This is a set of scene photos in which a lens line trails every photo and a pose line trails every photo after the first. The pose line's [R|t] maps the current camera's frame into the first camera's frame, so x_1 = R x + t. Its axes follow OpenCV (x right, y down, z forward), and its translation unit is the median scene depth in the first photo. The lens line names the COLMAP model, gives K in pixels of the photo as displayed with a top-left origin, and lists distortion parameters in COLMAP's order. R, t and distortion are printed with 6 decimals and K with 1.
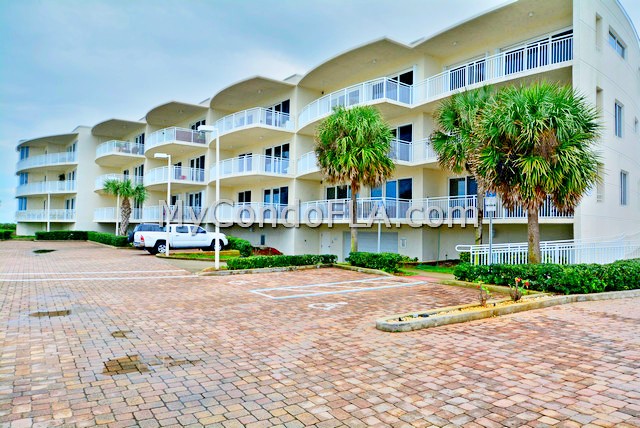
lens RADIAL K [[444.3, 0, 320.0], [0, 444.3, 214.0], [0, 0, 1]] dist [0.003328, 0.002851]
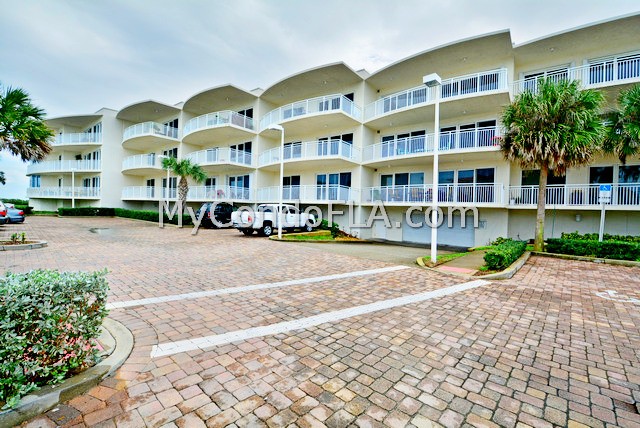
lens RADIAL K [[309.4, 0, 320.0], [0, 309.4, 214.0], [0, 0, 1]] dist [-0.022039, -0.000944]
pose [[0.973122, 0.010836, 0.230034, -0.207408], [-0.023335, 0.998391, 0.051686, 0.002995], [-0.229104, -0.055665, 0.971809, 0.166805]]
